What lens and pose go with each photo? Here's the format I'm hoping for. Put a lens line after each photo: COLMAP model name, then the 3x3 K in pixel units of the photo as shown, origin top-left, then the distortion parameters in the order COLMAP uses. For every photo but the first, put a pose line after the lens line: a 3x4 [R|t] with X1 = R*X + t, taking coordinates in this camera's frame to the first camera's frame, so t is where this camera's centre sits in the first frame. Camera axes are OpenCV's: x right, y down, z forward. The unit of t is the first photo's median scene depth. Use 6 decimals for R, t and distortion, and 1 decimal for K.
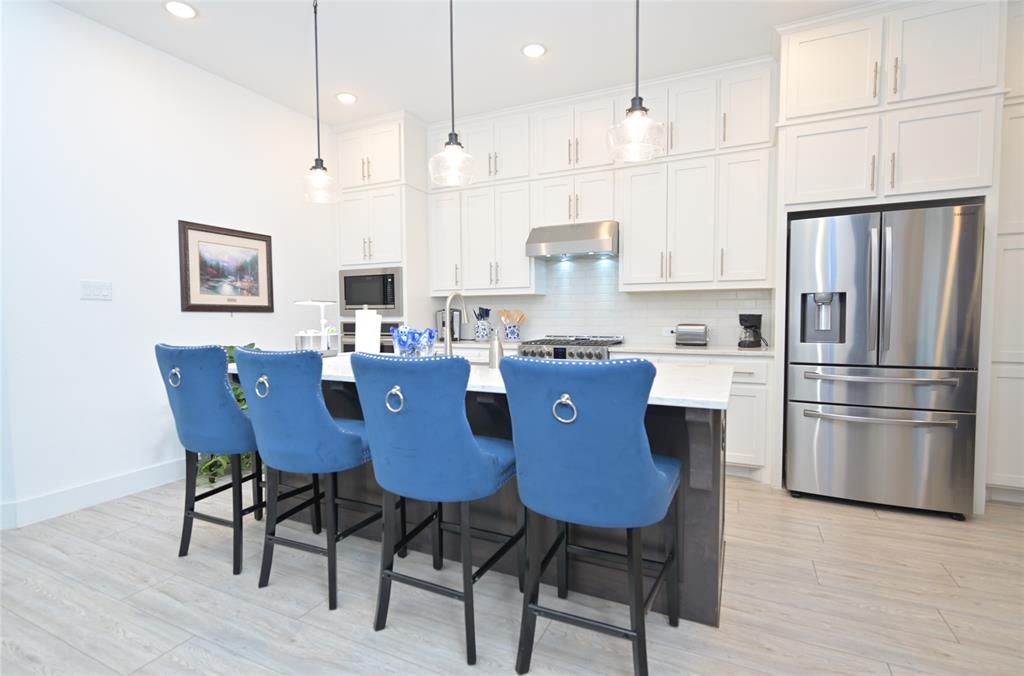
lens RADIAL K [[484.7, 0, 511.7], [0, 484.7, 337.0], [0, 0, 1]] dist [0.000459, -0.000082]
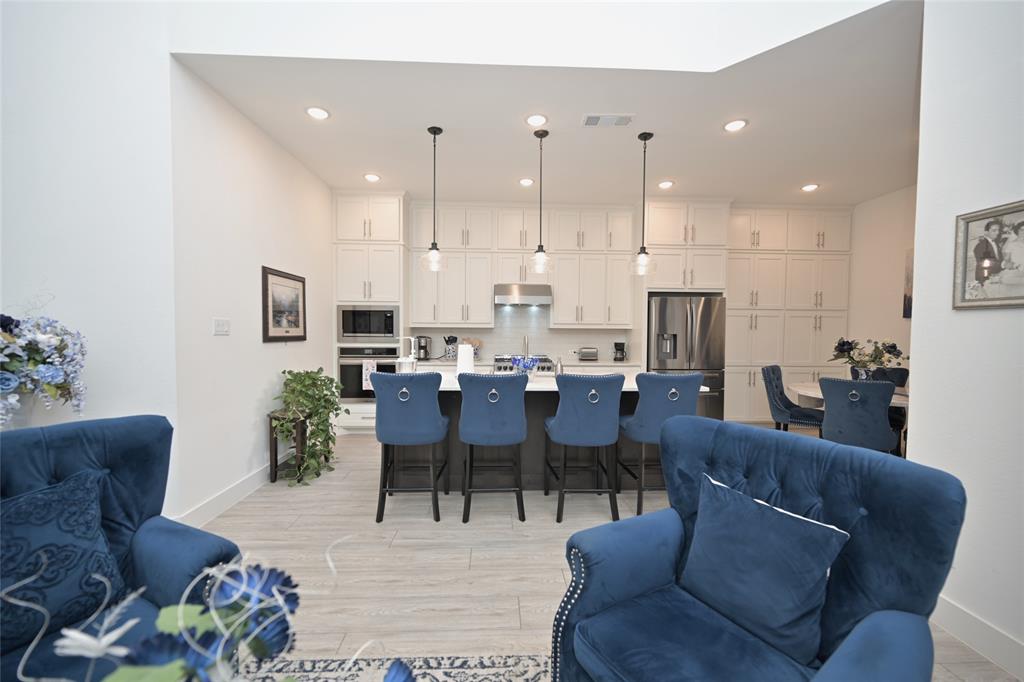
lens RADIAL K [[401.9, 0, 510.9], [0, 401.9, 340.4], [0, 0, 1]] dist [0.000532, -0.000178]
pose [[0.885864, -0.000537, 0.463945, -0.529099], [0.008730, 0.999842, -0.015513, -0.032999], [-0.463863, 0.017792, 0.885728, -0.134337]]
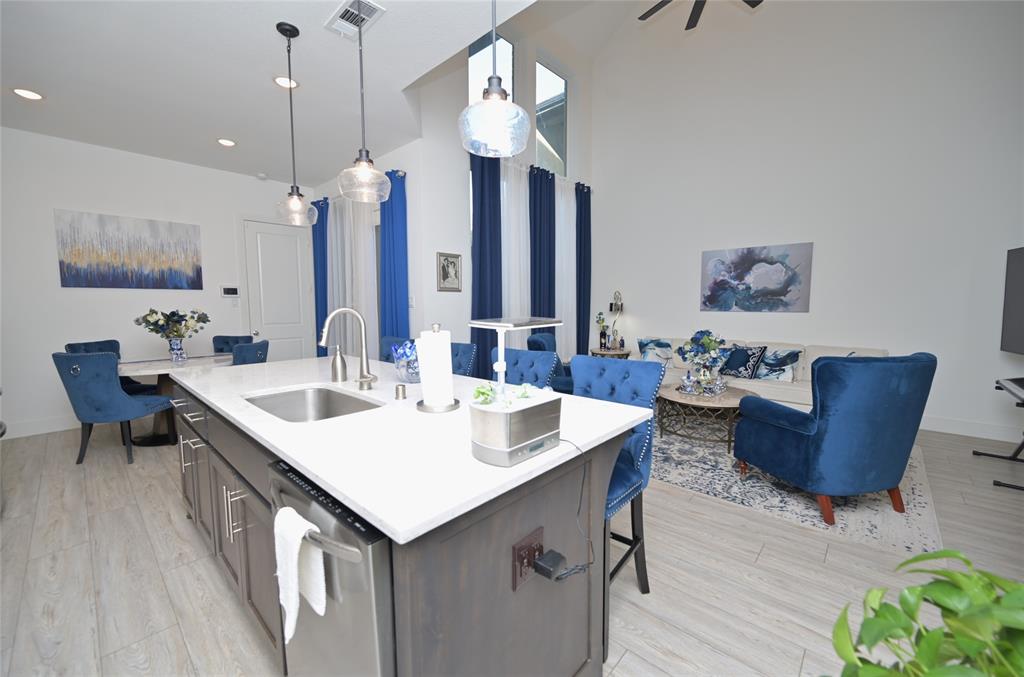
lens RADIAL K [[403.4, 0, 510.7], [0, 403.4, 338.2], [0, 0, 1]] dist [-0.000387, 0.000118]
pose [[-0.955586, -0.013488, 0.294404, -0.393547], [0.026195, 0.991111, 0.130431, -0.081013], [-0.293546, 0.132350, -0.946739, 1.043605]]
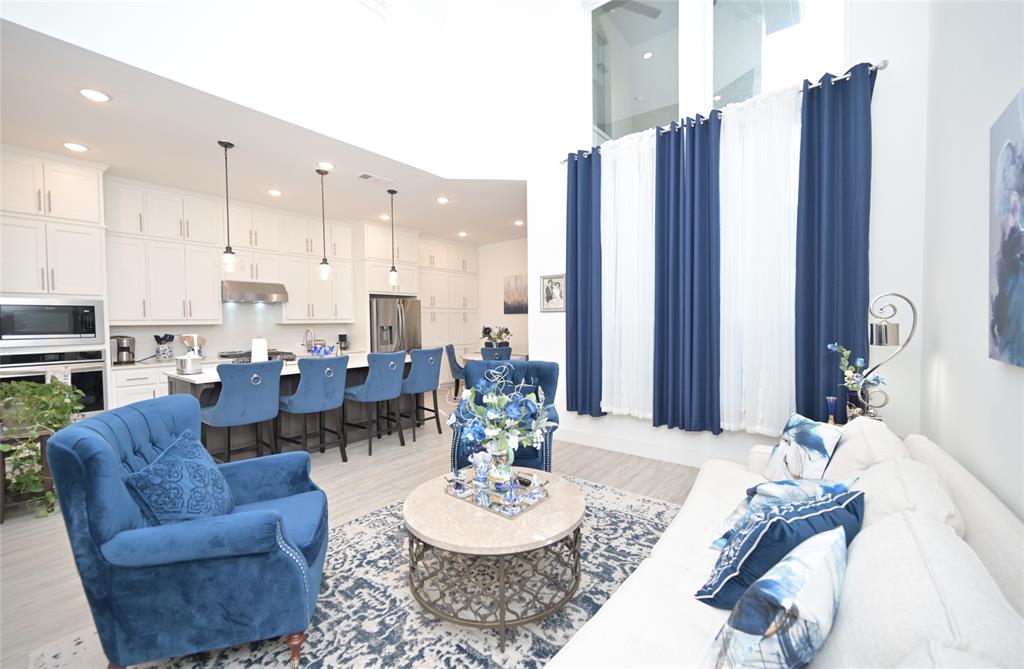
lens RADIAL K [[407.3, 0, 512.2], [0, 407.3, 334.1], [0, 0, 1]] dist [-0.001739, -0.000014]
pose [[0.225471, -0.025999, 0.973903, -1.055105], [0.057039, 0.998281, 0.013444, -0.027629], [-0.972579, 0.052519, 0.226567, -0.149809]]
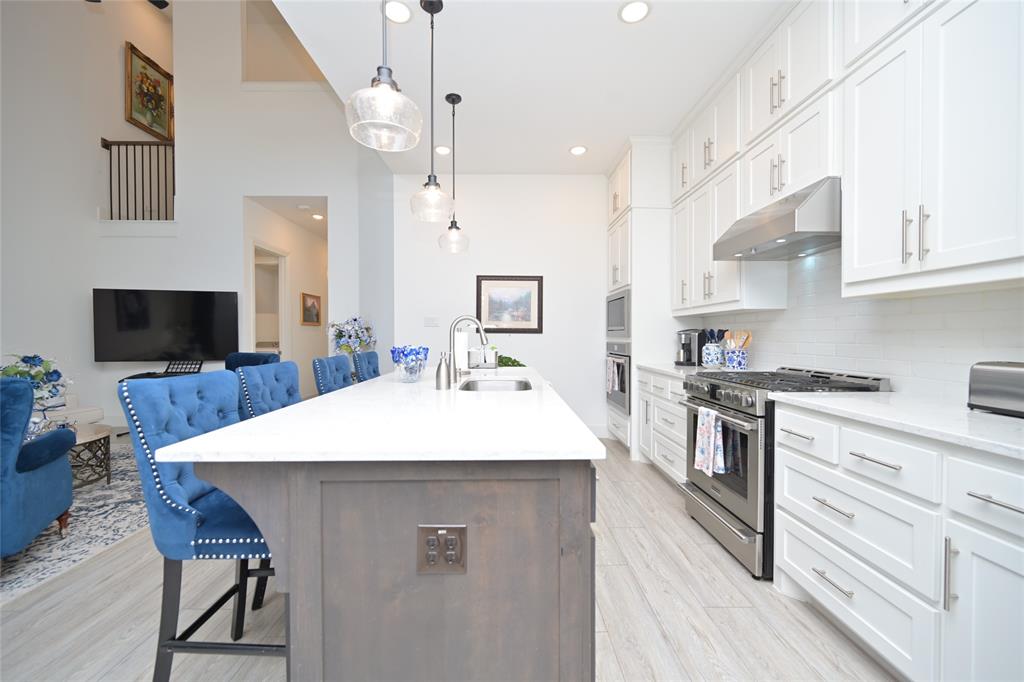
lens RADIAL K [[401.9, 0, 509.6], [0, 401.9, 339.9], [0, 0, 1]] dist [0.000532, -0.000178]
pose [[0.442140, 0.017018, -0.896785, 0.478250], [-0.044969, 0.998983, -0.003213, -0.026432], [0.895818, 0.041748, 0.442455, 0.456892]]
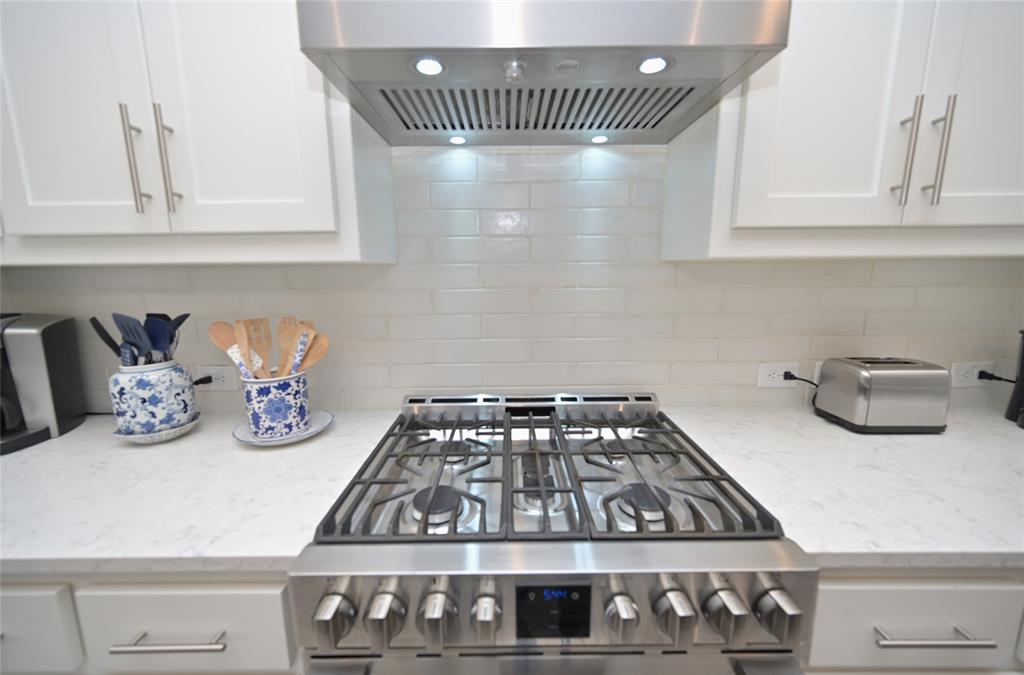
lens RADIAL K [[403.4, 0, 512.4], [0, 403.4, 338.1], [0, 0, 1]] dist [-0.000387, 0.000118]
pose [[0.903956, -0.073482, 0.421264, 0.031367], [0.023503, 0.992174, 0.122633, -0.081391], [-0.426978, -0.100953, 0.898609, 0.859564]]
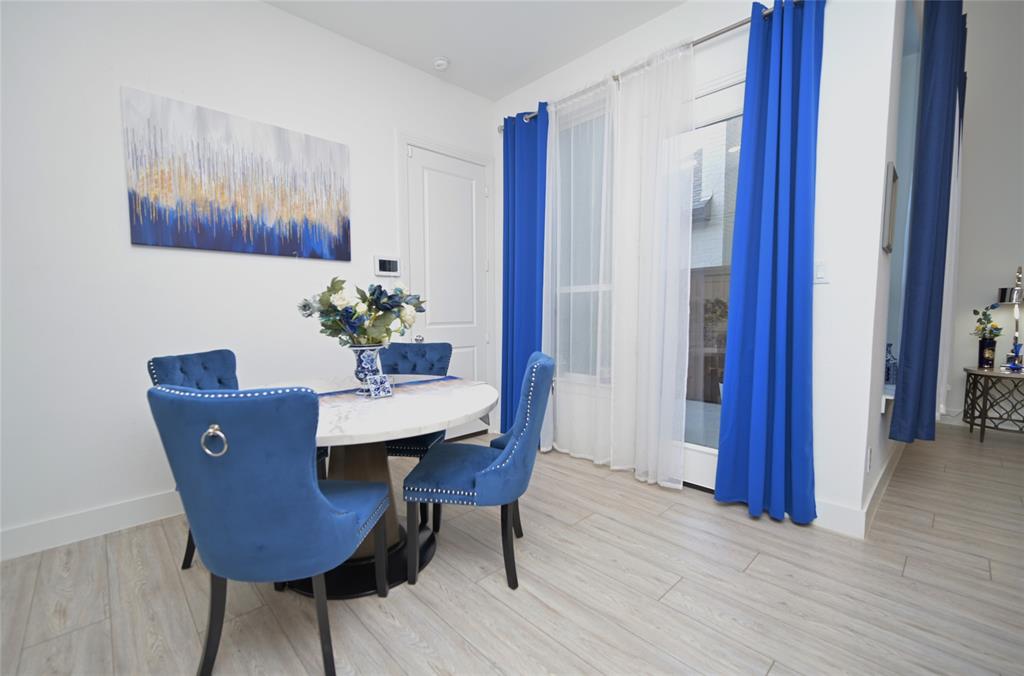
lens RADIAL K [[444.5, 0, 504.6], [0, 444.5, 345.8], [0, 0, 1]] dist [0.007273, 0.000101]
pose [[-0.933385, -0.014869, 0.358569, 0.369654], [0.031256, 0.991976, 0.122498, -0.031301], [-0.357513, 0.125545, -0.925431, 0.758235]]
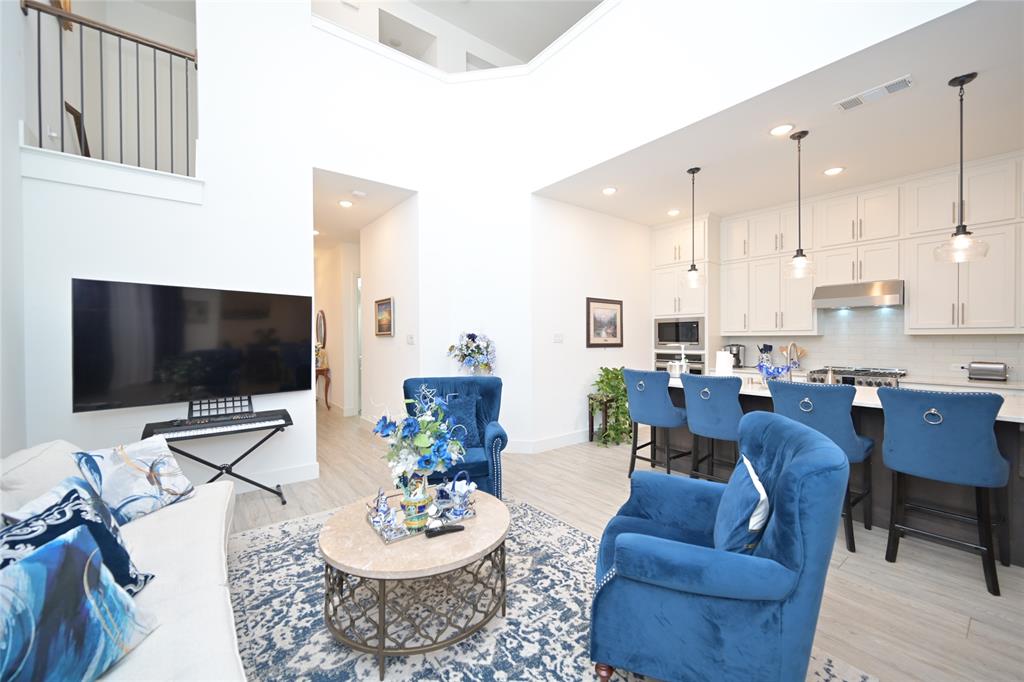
lens RADIAL K [[401.9, 0, 510.6], [0, 401.9, 340.2], [0, 0, 1]] dist [0.000532, -0.000178]
pose [[0.894155, 0.005051, -0.447730, -0.233043], [-0.022059, 0.999219, -0.032780, -0.022132], [0.447215, 0.039187, 0.893568, -0.407041]]
